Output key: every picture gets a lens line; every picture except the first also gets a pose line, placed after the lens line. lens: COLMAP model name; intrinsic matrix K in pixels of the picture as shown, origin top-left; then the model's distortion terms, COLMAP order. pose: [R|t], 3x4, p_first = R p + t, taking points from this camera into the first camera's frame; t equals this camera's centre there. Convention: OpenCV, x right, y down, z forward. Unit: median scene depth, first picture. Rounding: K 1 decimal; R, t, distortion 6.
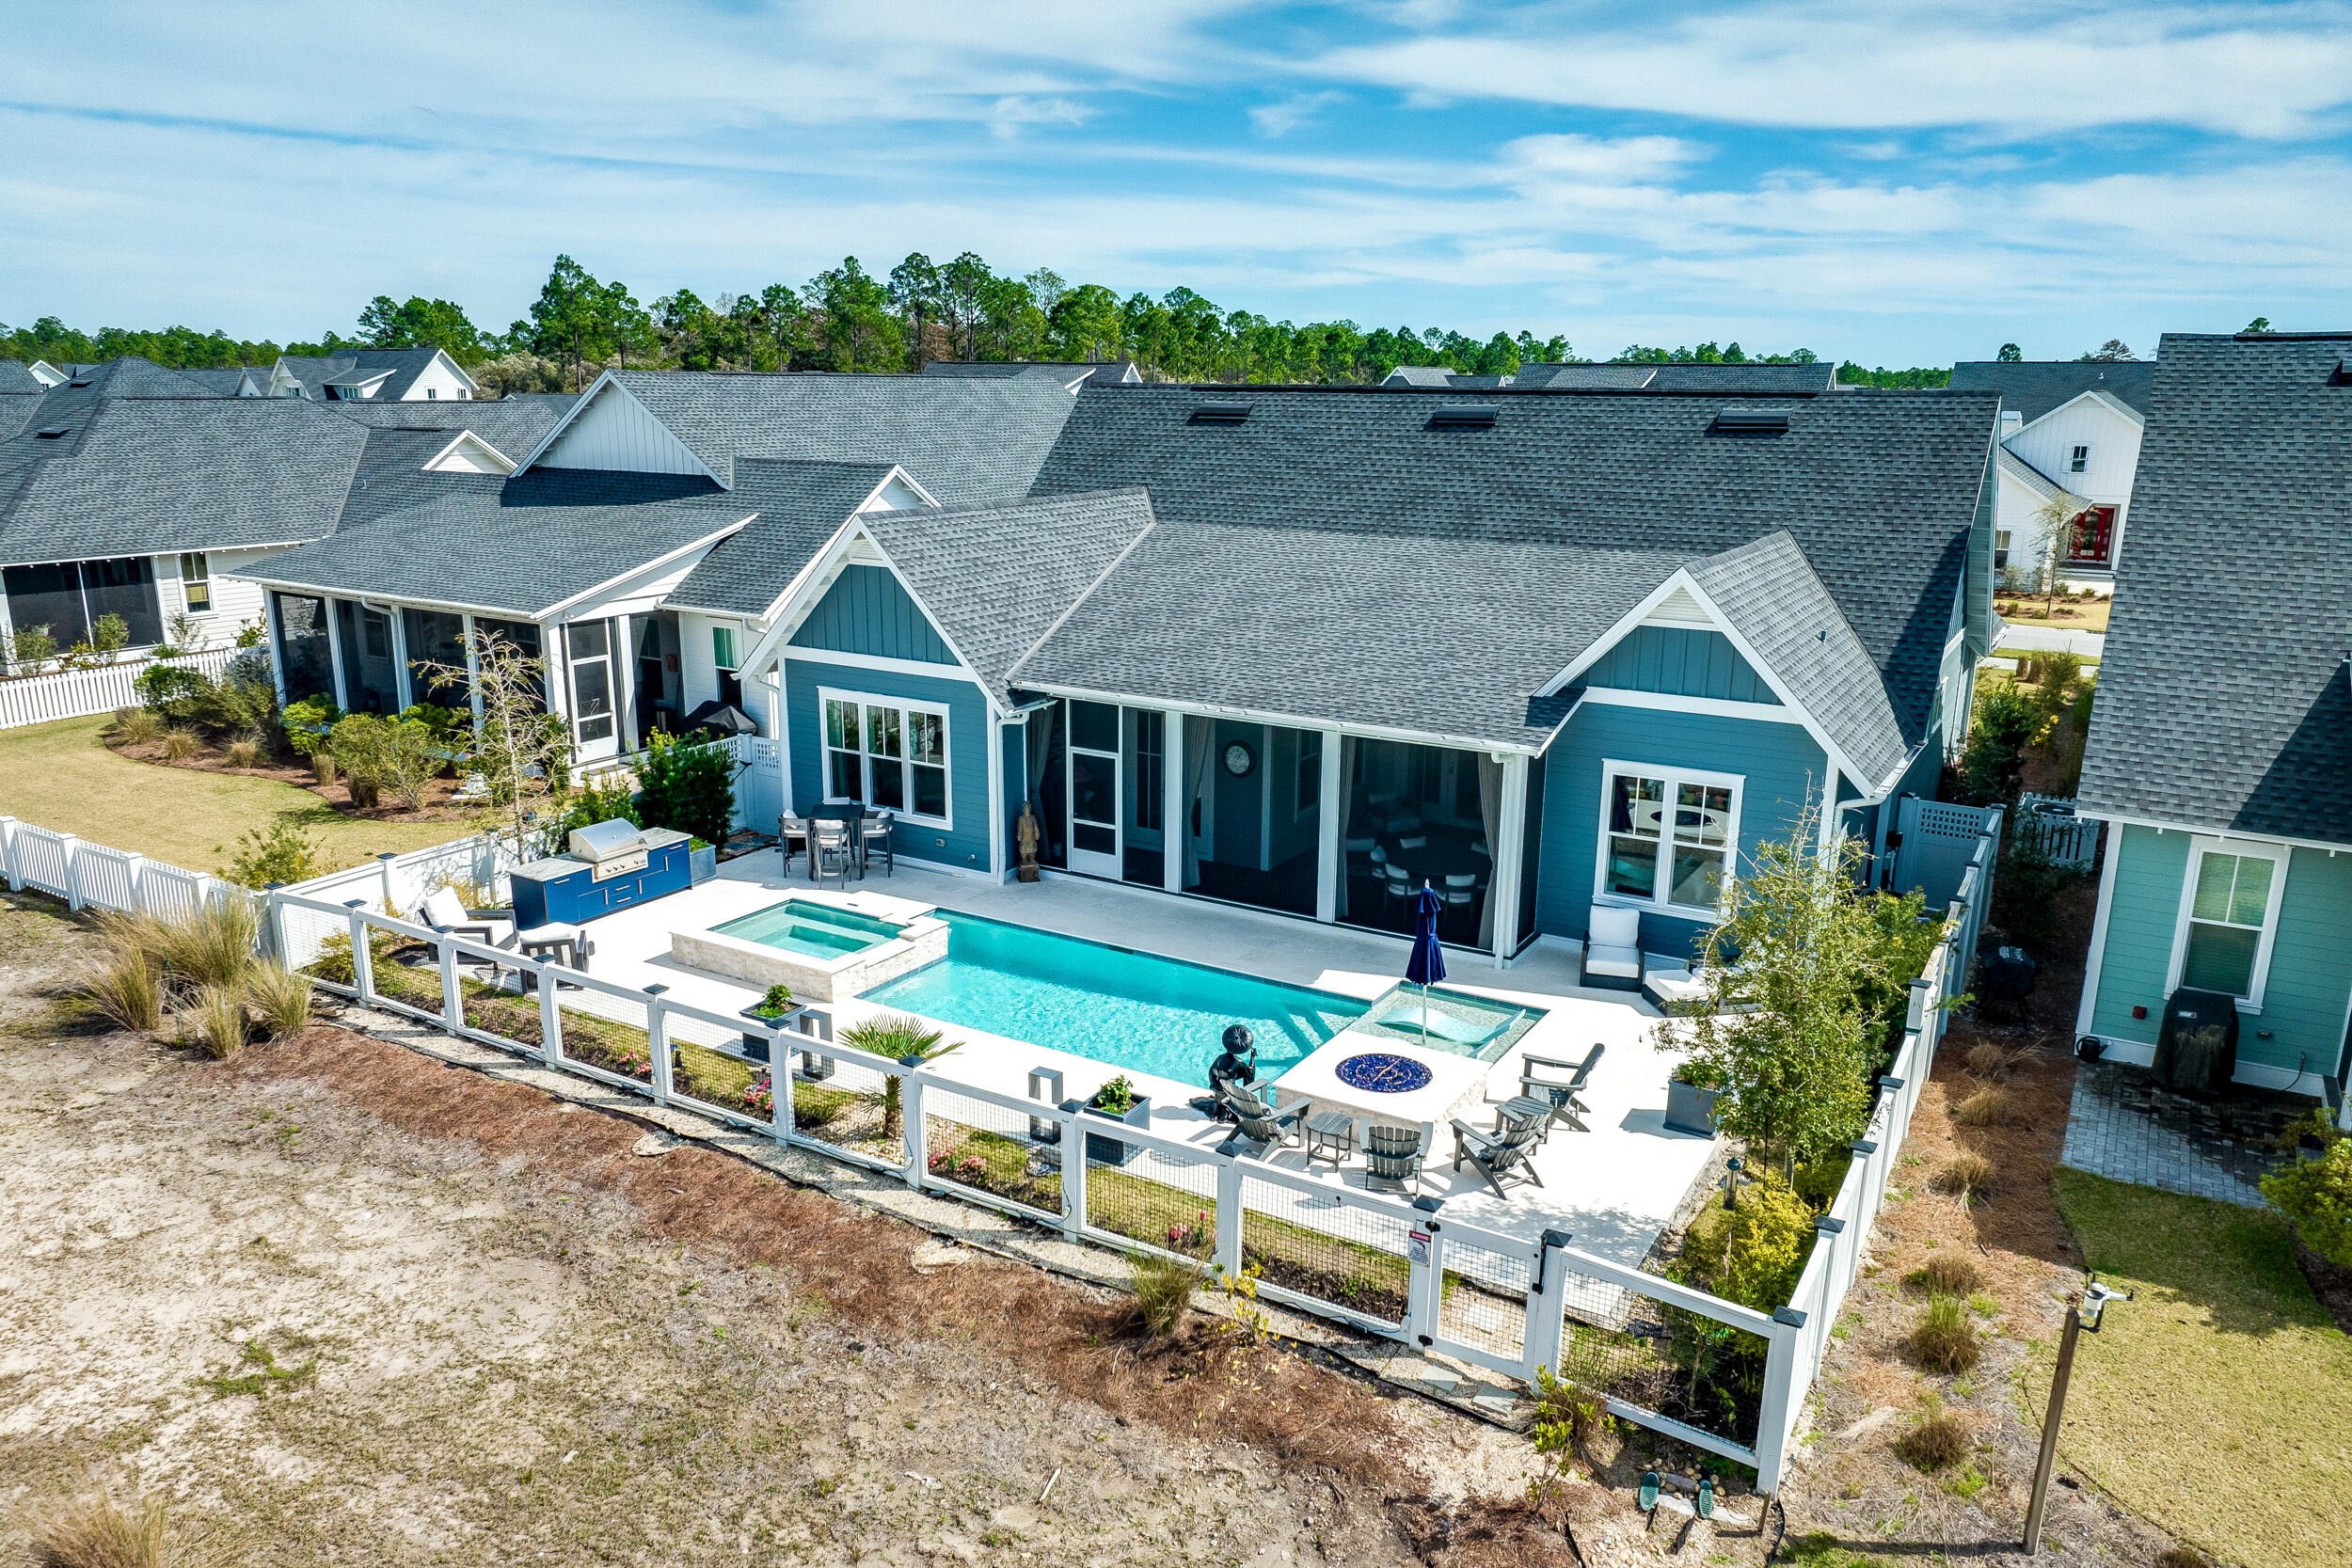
lens RADIAL K [[1626.4, 0, 1176.0], [0, 1626.4, 784.0], [0, 0, 1]] dist [-0.003016, 0.000452]
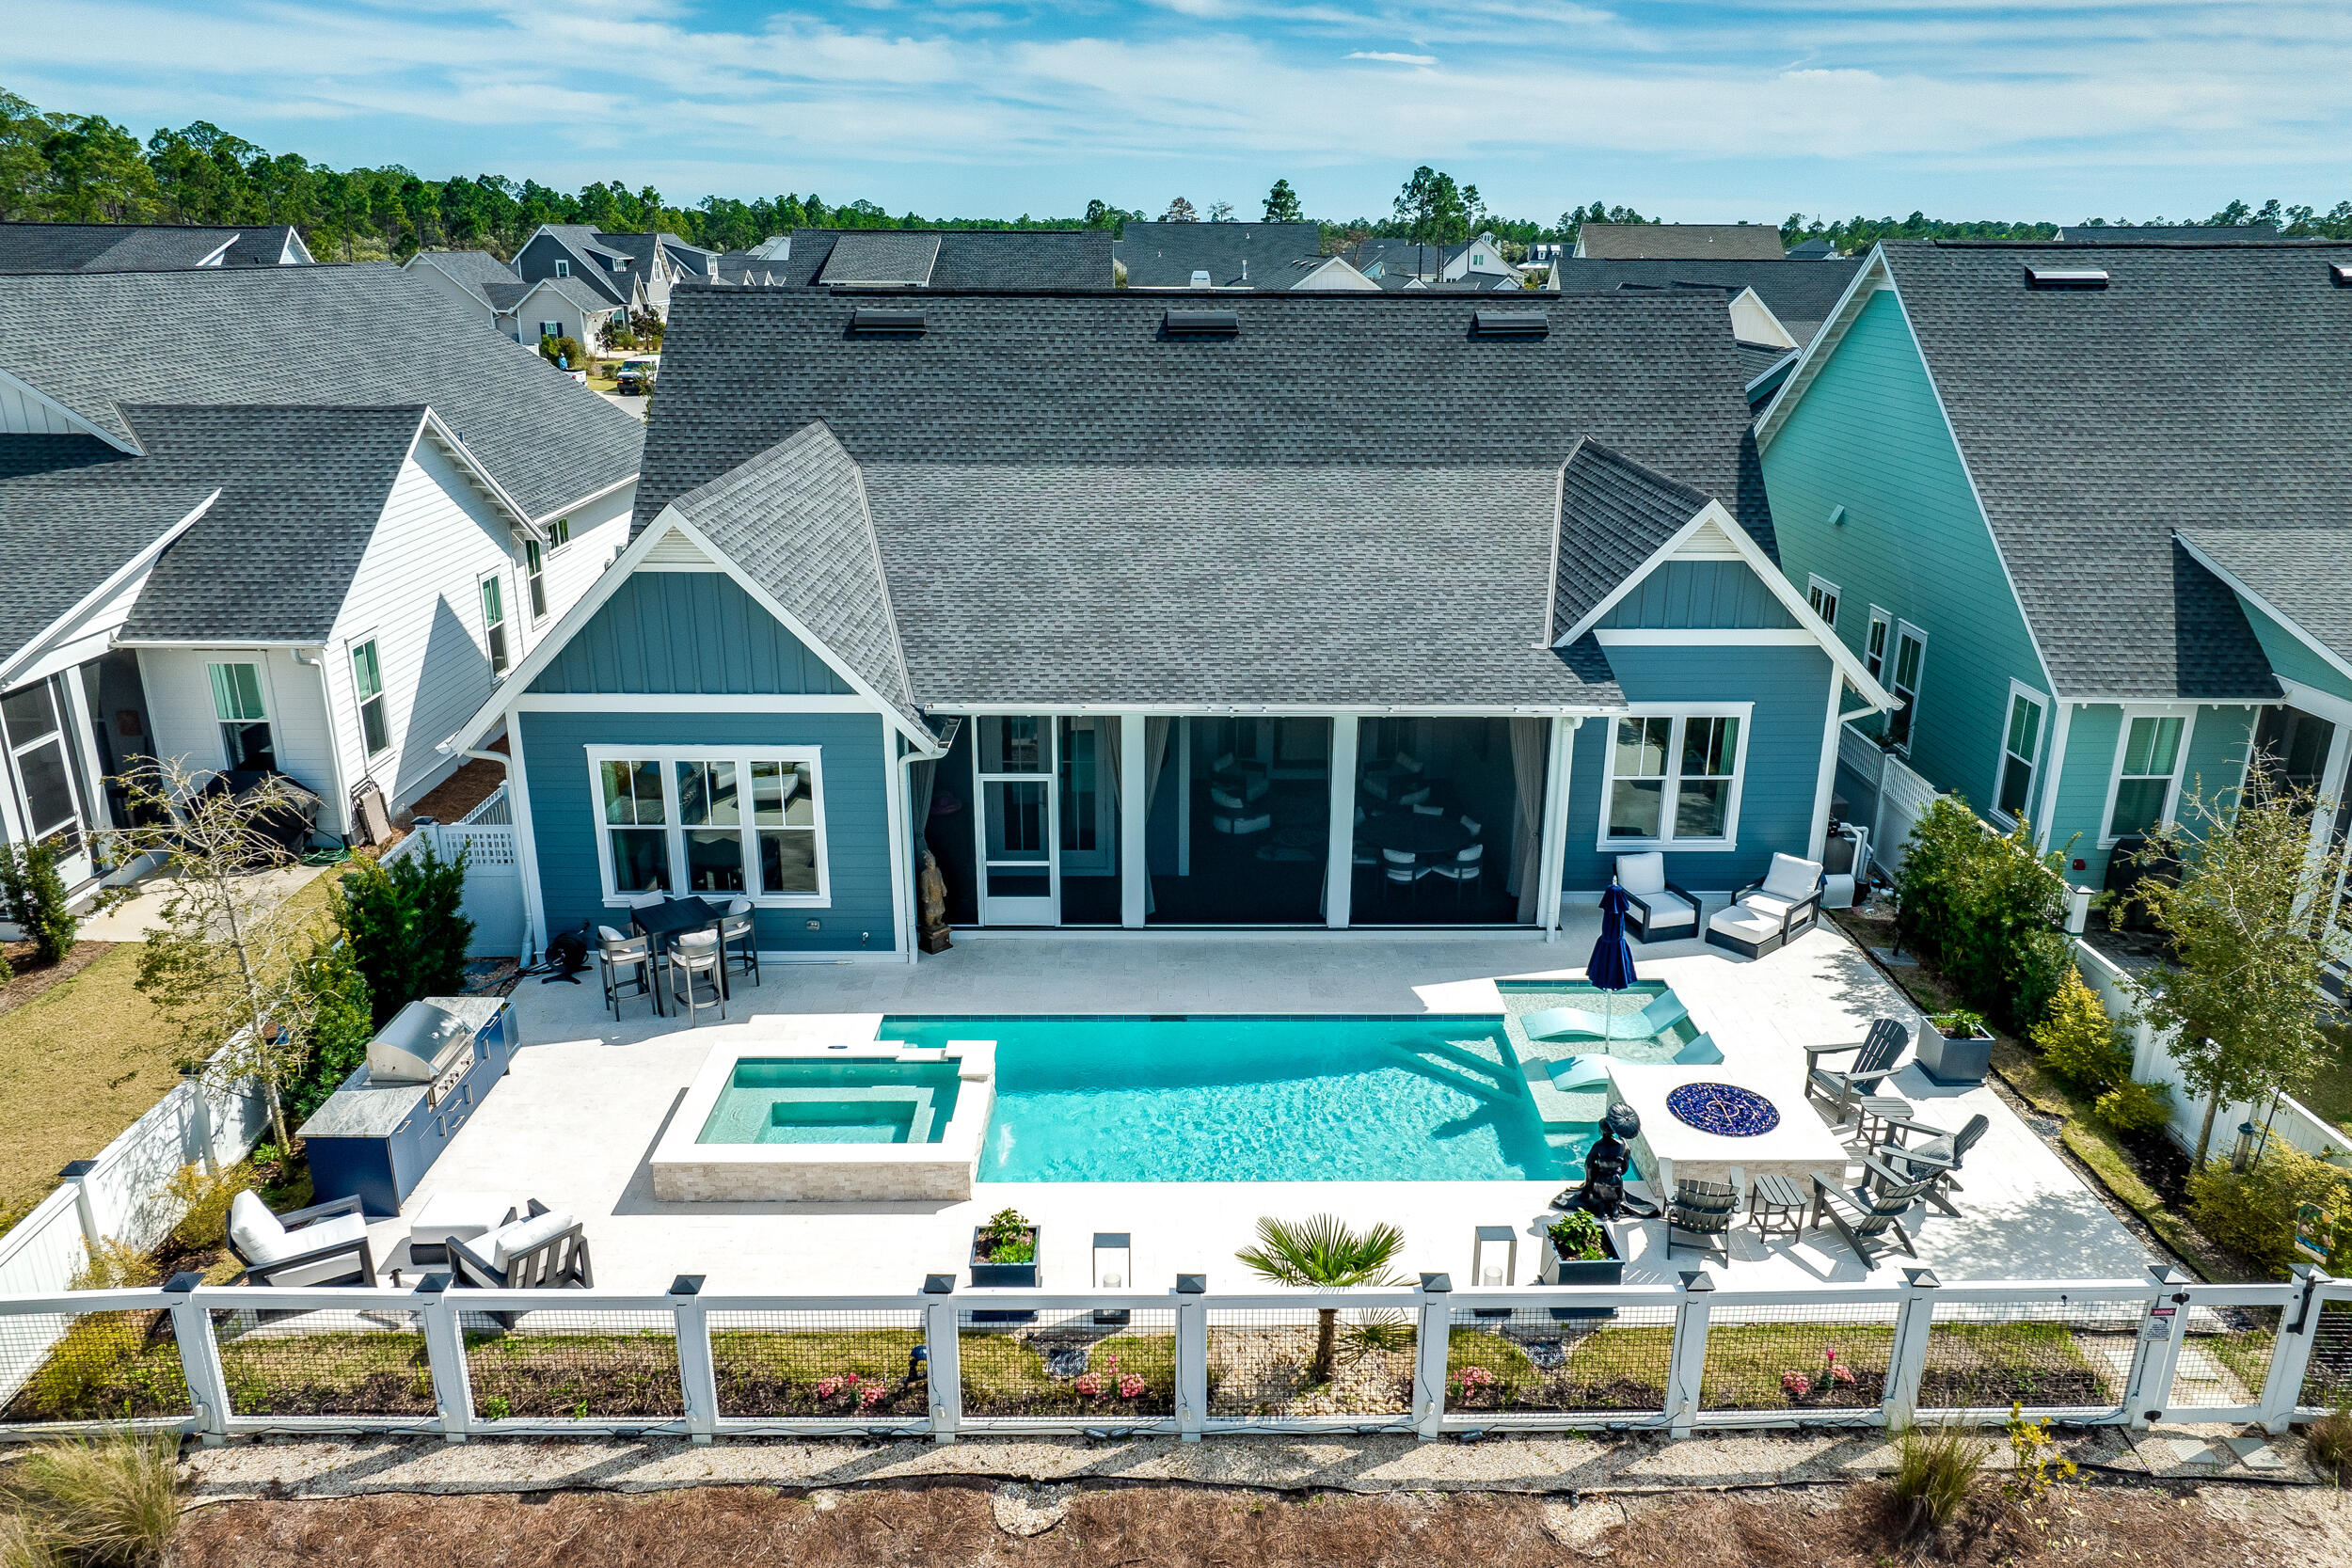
lens RADIAL K [[1621.8, 0, 1185.4], [0, 1621.8, 768.7], [0, 0, 1]] dist [-0.013360, -0.000471]
pose [[0.847471, -0.168602, 0.503354, -0.386599], [0.128402, 0.985171, 0.113806, -0.105337], [-0.515078, -0.031815, 0.856553, 0.279771]]
